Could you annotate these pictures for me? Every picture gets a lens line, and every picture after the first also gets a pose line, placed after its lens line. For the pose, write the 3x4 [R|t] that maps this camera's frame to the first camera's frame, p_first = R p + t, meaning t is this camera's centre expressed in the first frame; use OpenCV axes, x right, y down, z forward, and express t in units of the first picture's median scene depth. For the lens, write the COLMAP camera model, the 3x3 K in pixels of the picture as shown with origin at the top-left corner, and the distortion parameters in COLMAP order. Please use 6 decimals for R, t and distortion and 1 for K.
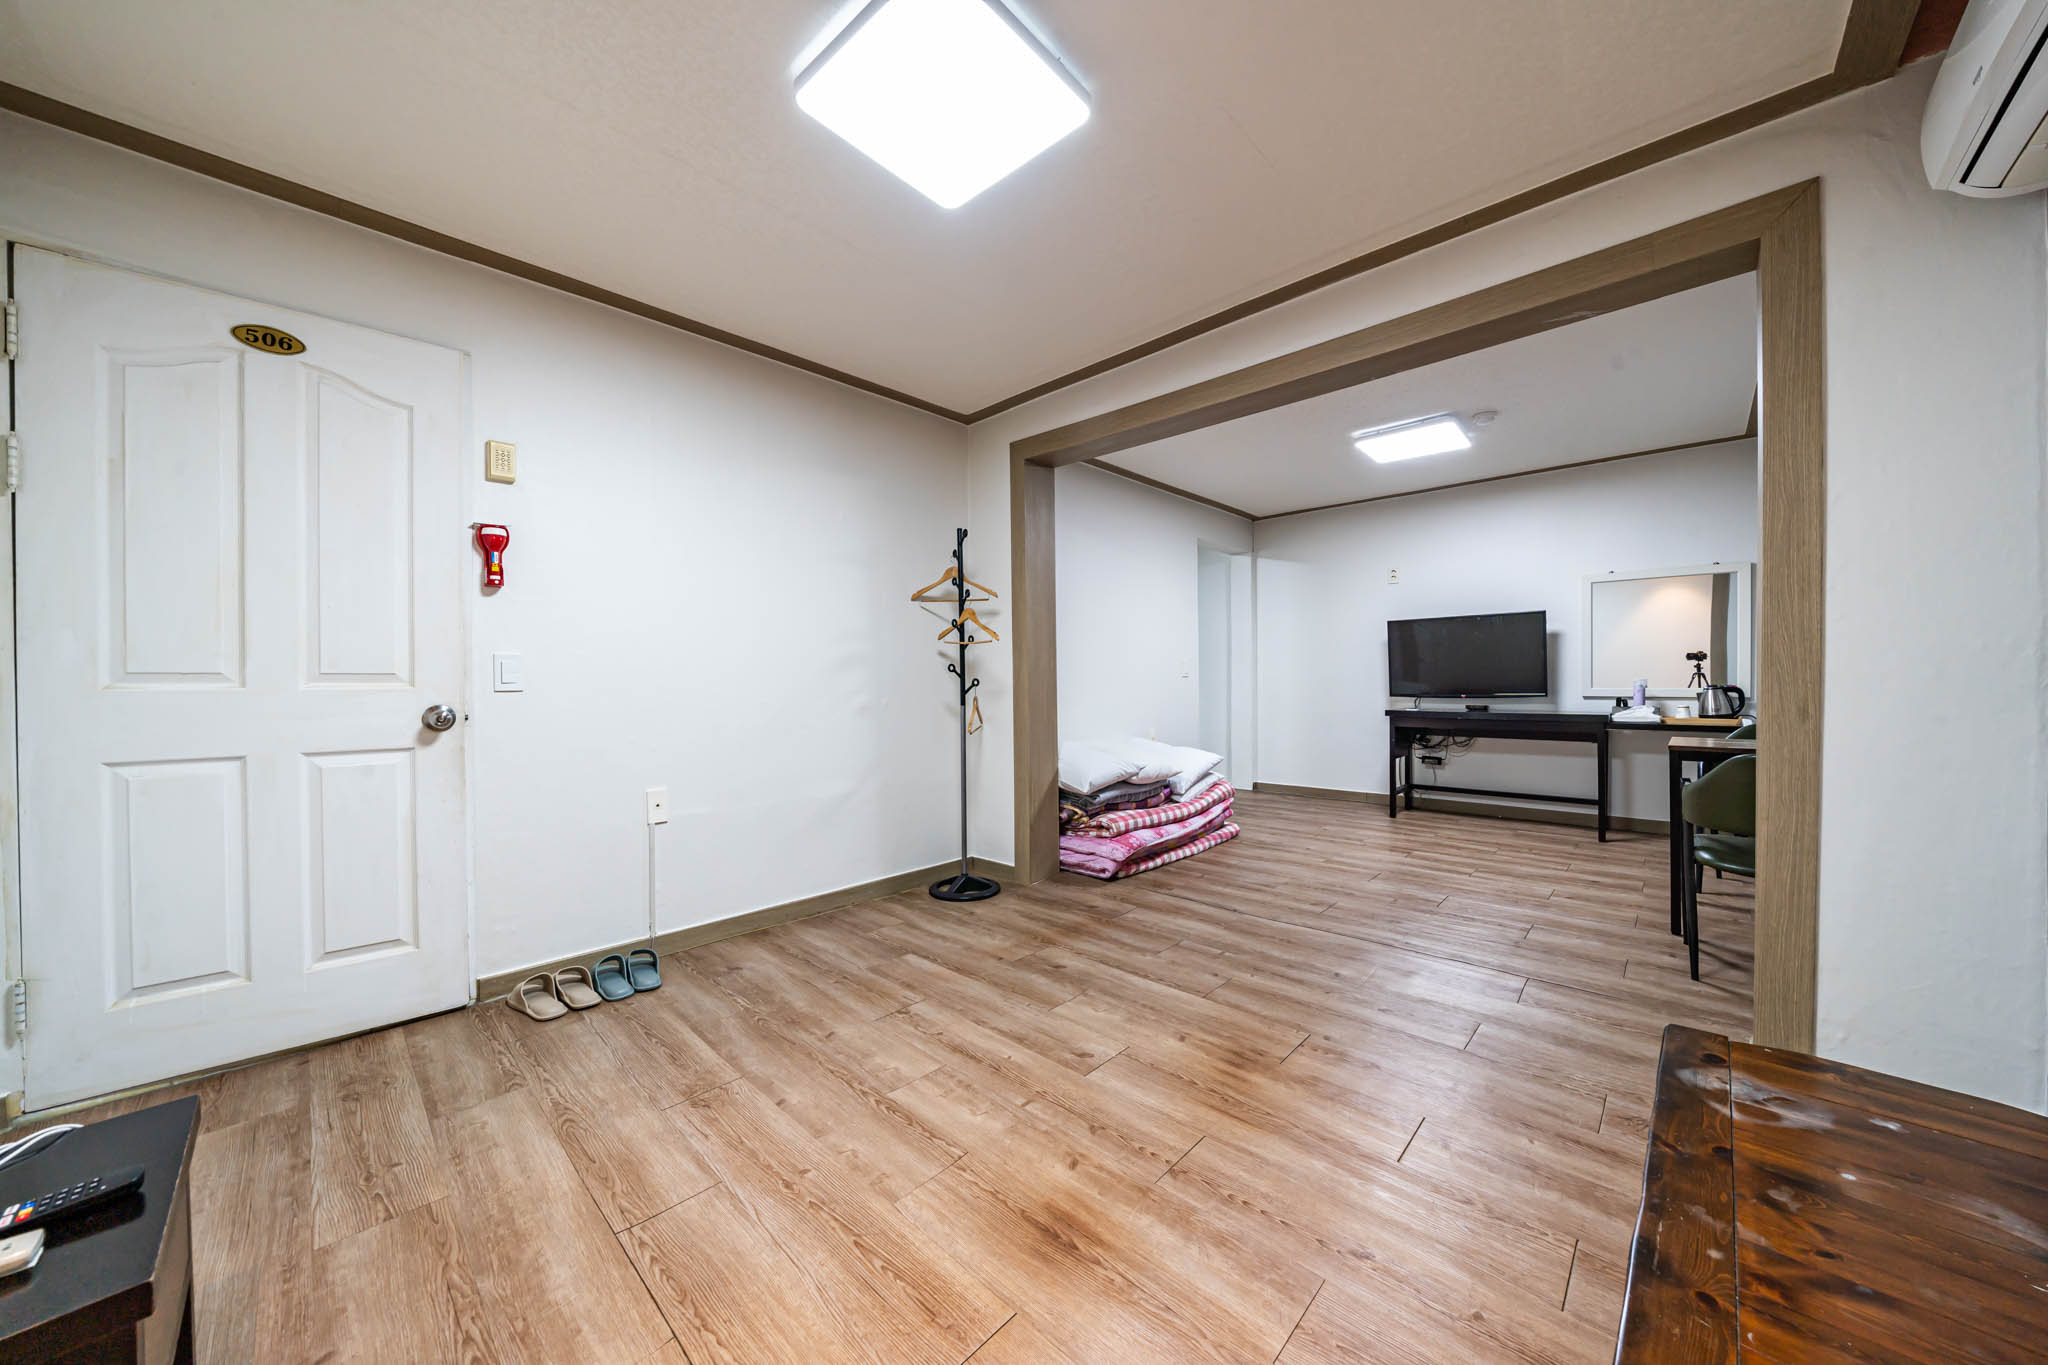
lens RADIAL K [[701.4, 0, 1021.2], [0, 701.4, 685.7], [0, 0, 1]] dist [-0.018161, 0.000468]
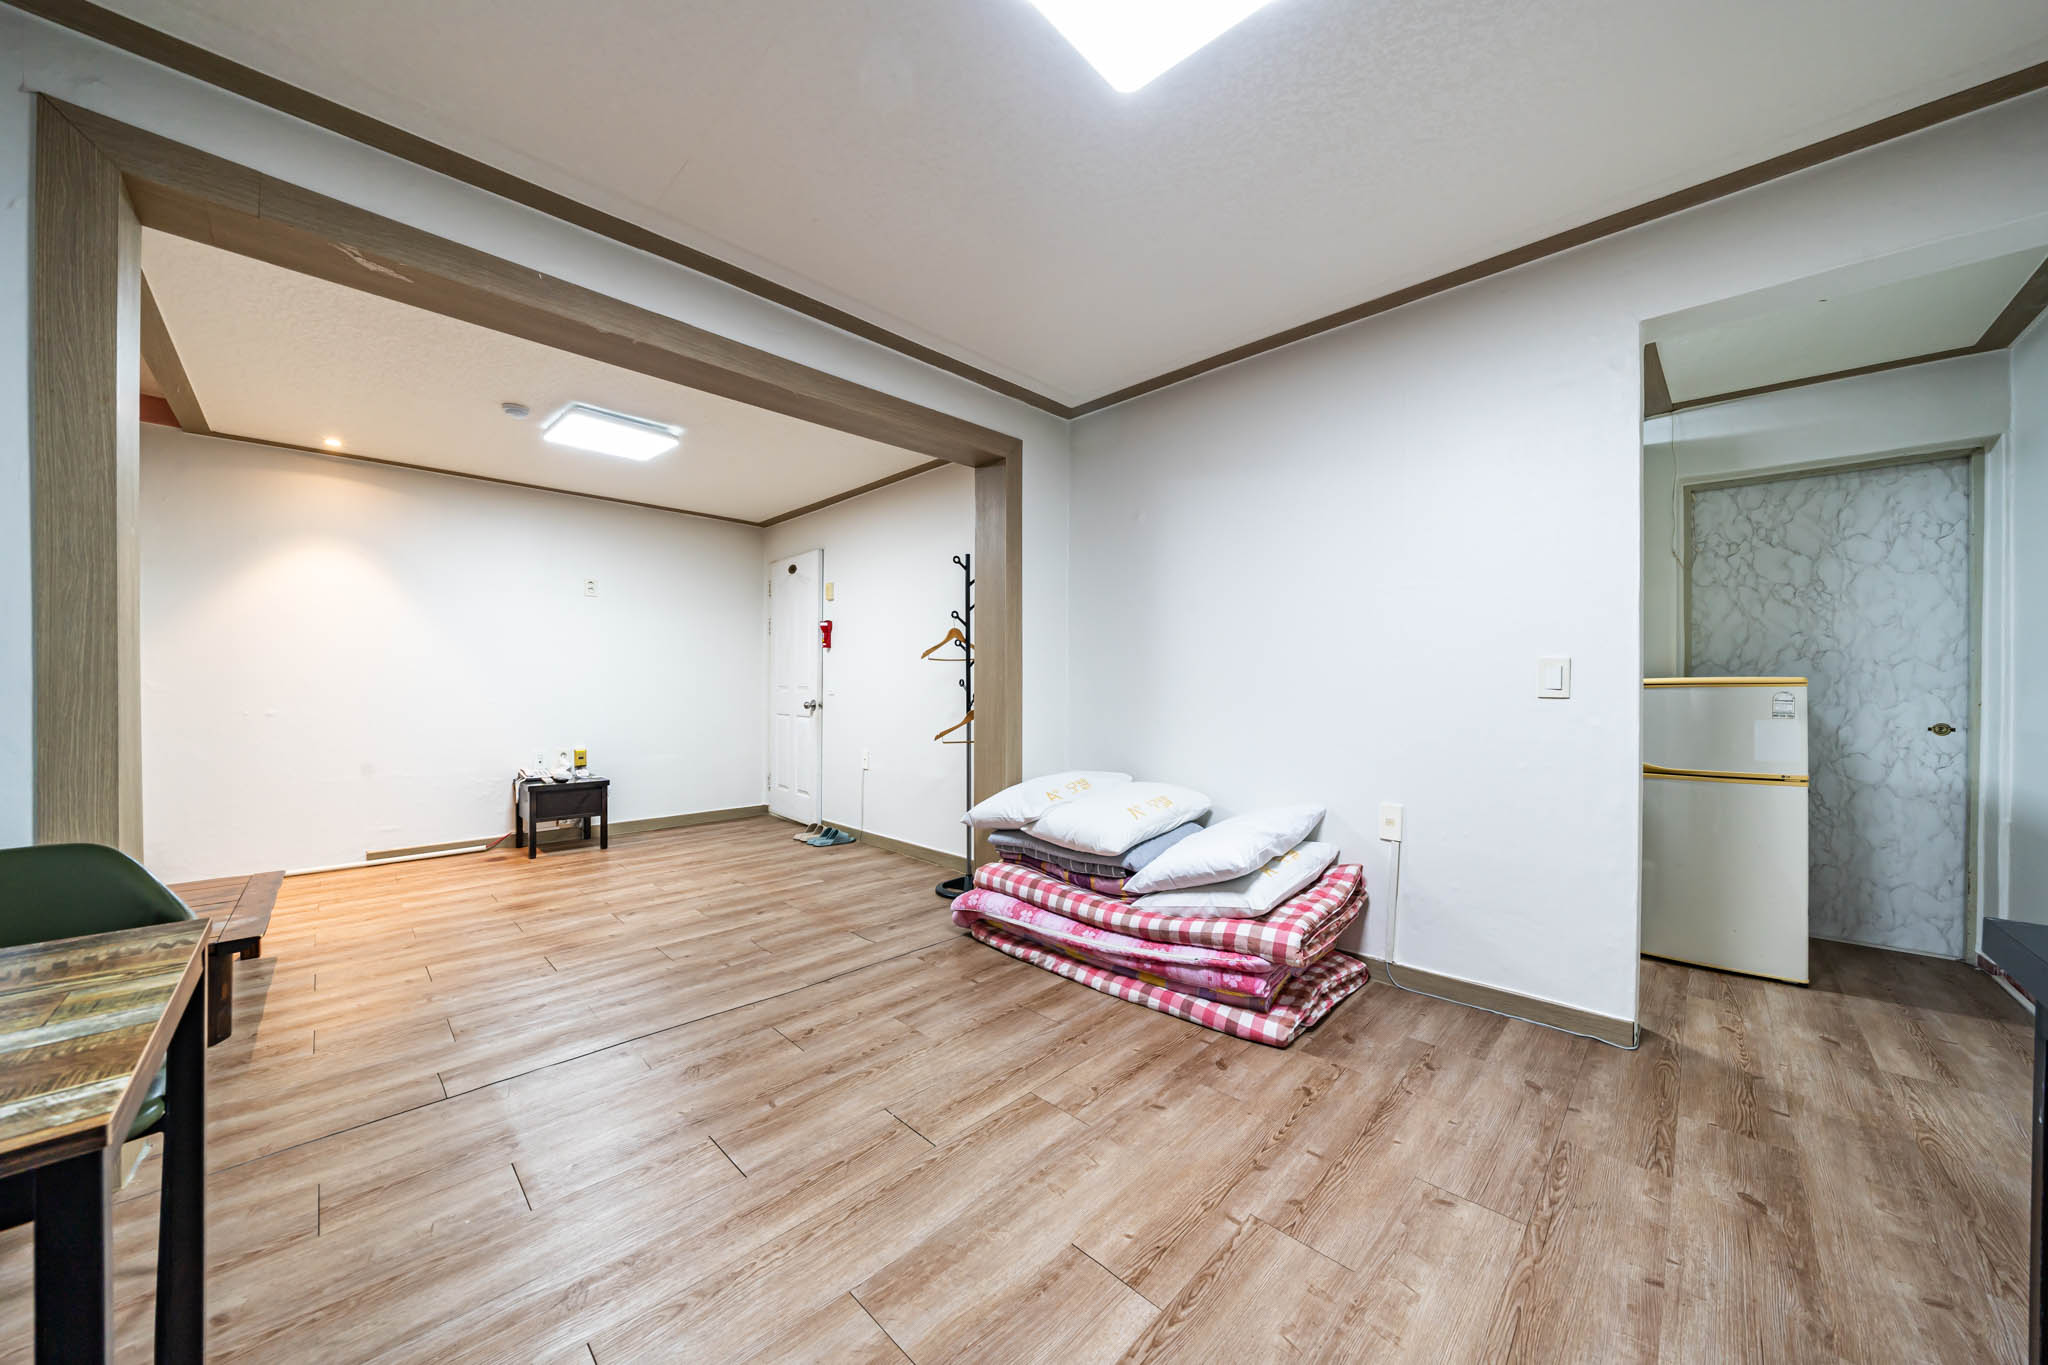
lens RADIAL K [[701.4, 0, 1020.9], [0, 701.4, 684.5], [0, 0, 1]] dist [-0.018161, 0.000468]
pose [[-0.016170, 0.004651, -0.999858, 1.092739], [-0.007166, 0.999963, 0.004768, -0.029468], [0.999844, 0.007242, -0.016137, 1.215825]]
